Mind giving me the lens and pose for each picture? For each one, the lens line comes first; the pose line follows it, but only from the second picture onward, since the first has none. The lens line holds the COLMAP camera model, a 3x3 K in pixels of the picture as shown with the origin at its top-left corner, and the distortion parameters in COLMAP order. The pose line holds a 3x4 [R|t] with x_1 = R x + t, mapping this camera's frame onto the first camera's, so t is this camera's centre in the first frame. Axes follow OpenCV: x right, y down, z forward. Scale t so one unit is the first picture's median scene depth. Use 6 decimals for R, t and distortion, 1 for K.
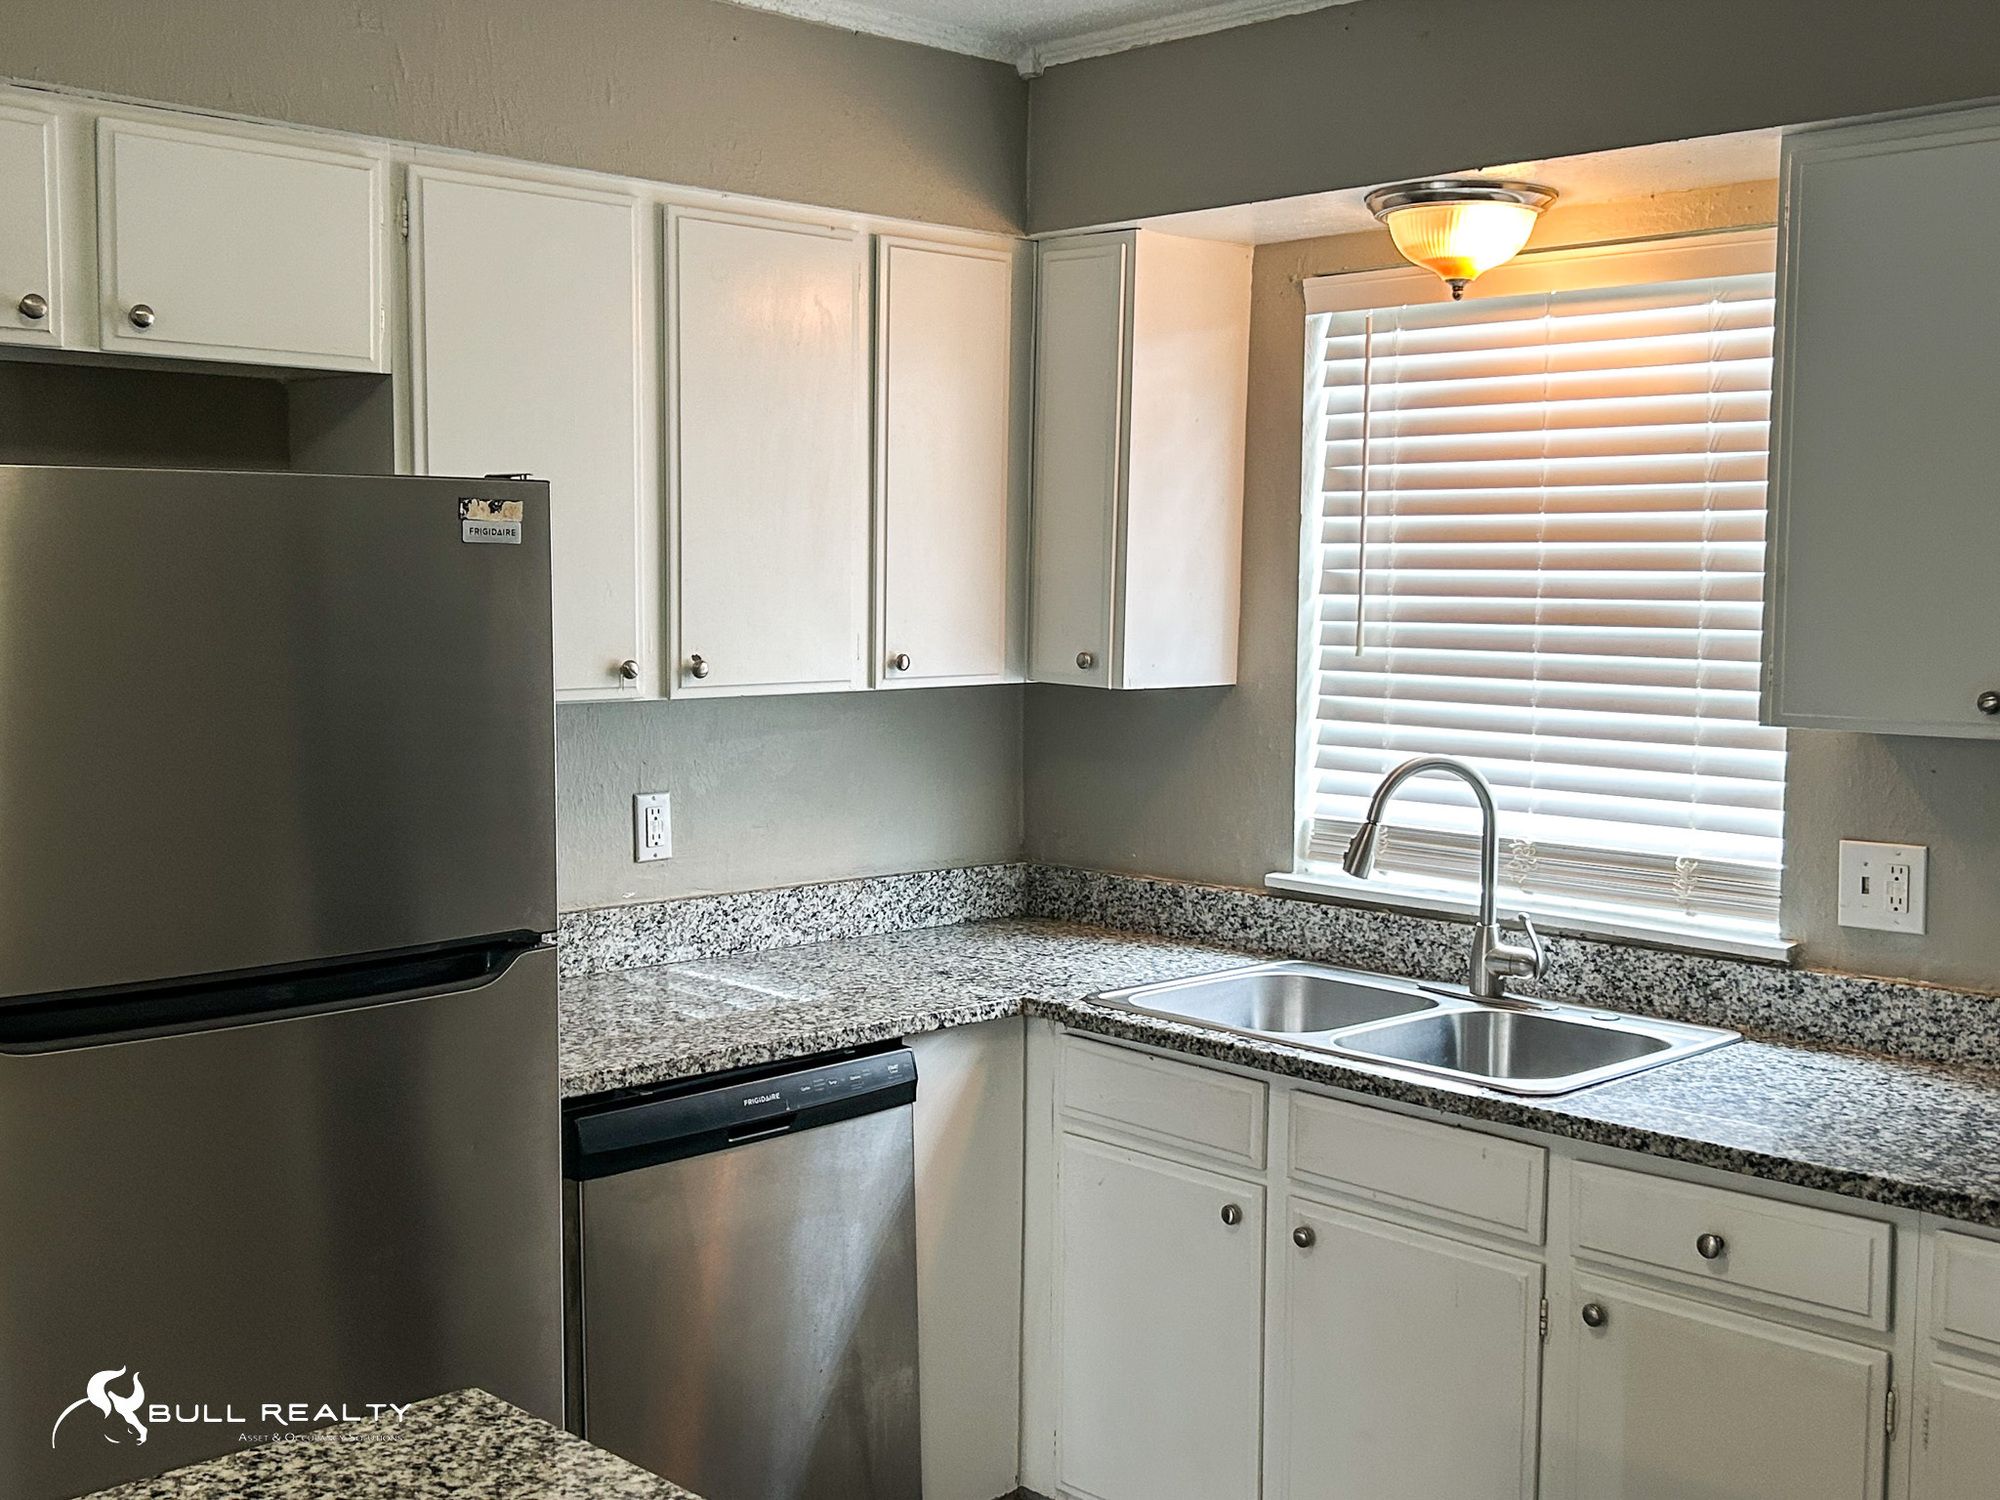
lens RADIAL K [[2230.6, 0, 994.5], [0, 2230.6, 761.4], [0, 0, 1]] dist [0.061168, 0.000000]
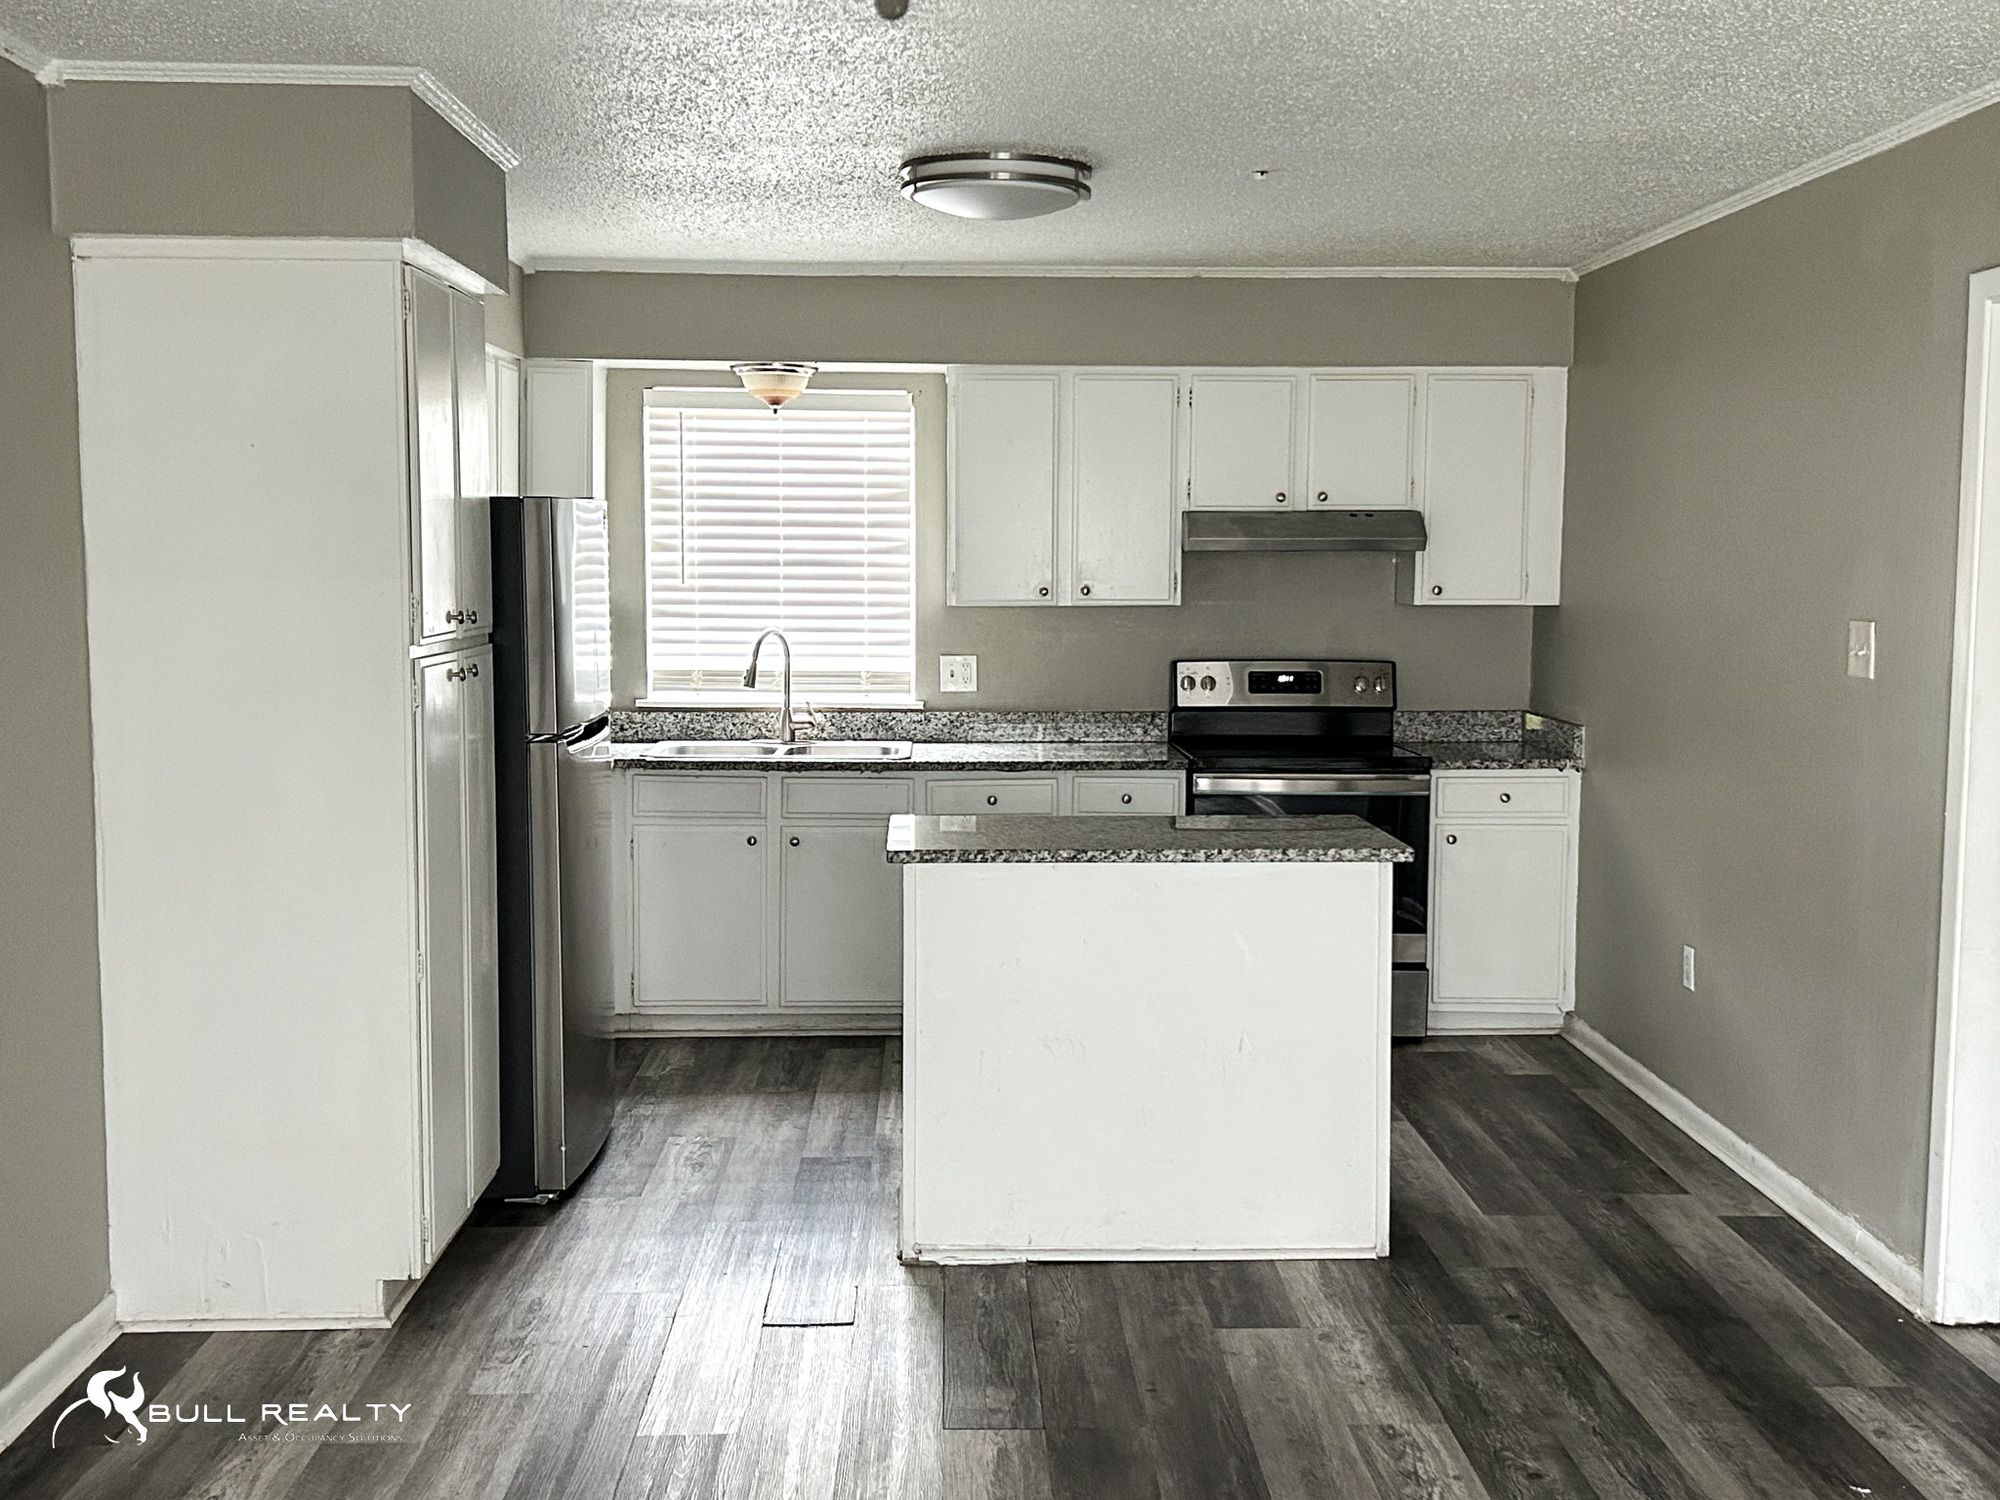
lens RADIAL K [[2230.6, 0, 946.3], [0, 2230.6, 766.7], [0, 0, 1]] dist [0.061168, 0.000000]
pose [[0.688985, -0.073580, 0.721031, -1.194163], [0.062252, 0.997165, 0.042274, 0.047489], [-0.722097, 0.015759, 0.691612, -0.568216]]
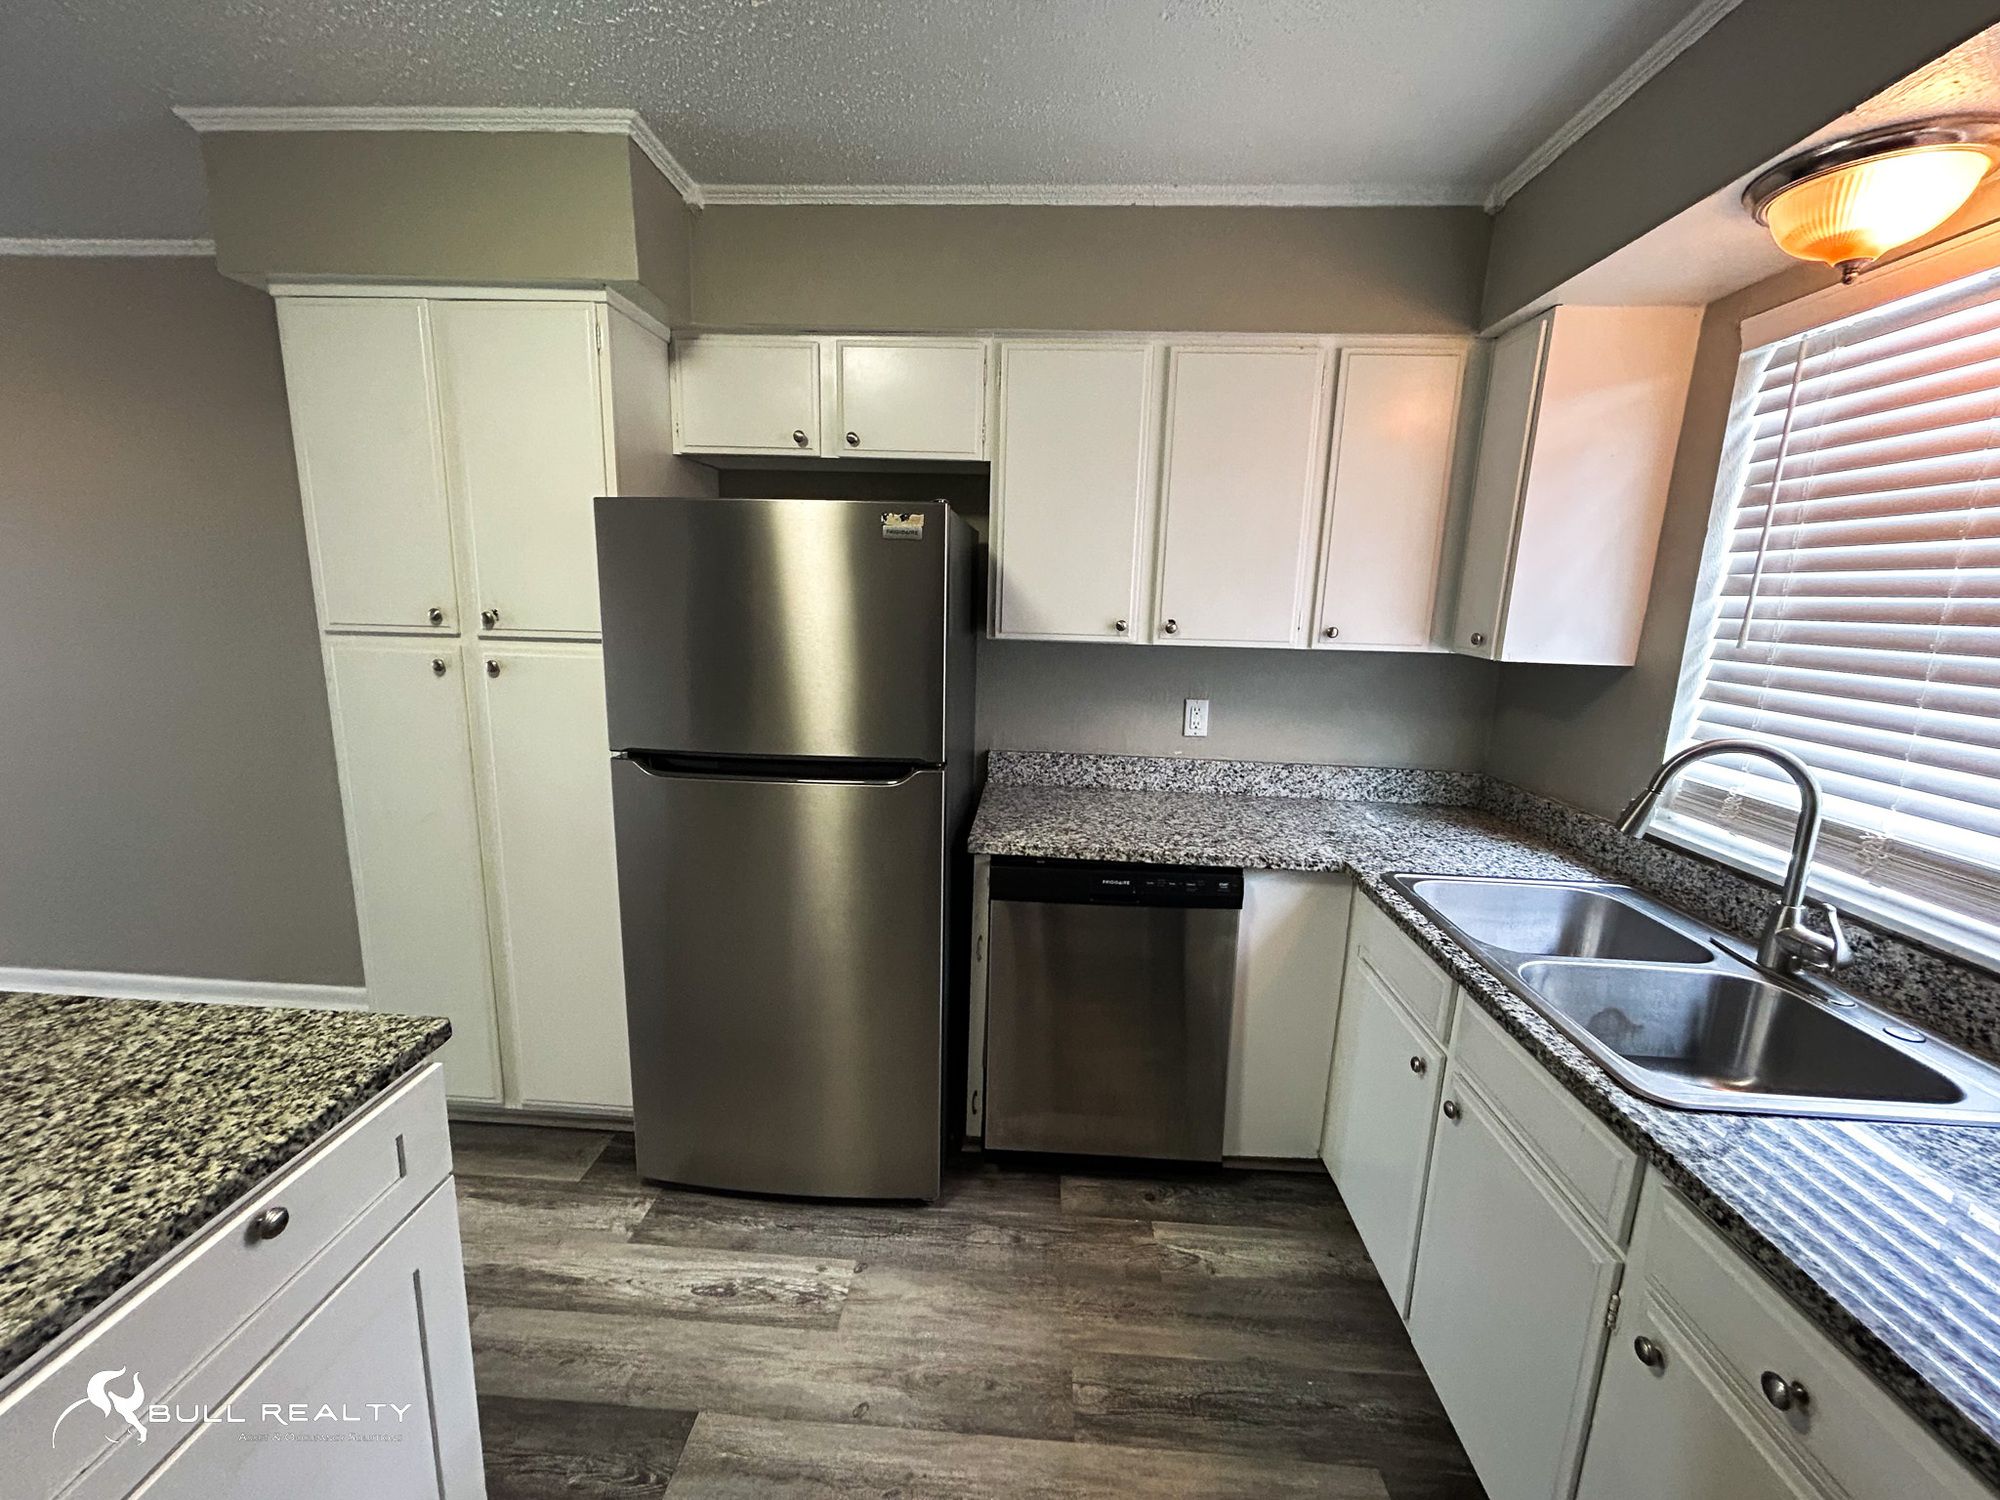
lens RADIAL K [[805.7, 0, 991.8], [0, 805.7, 747.3], [0, 0, 1]] dist [0.001059, -0.001134]
pose [[0.676995, 0.150495, -0.720437, 0.225598], [-0.088151, 0.988405, 0.123636, -0.014763], [0.730690, -0.020194, 0.682411, 0.457381]]
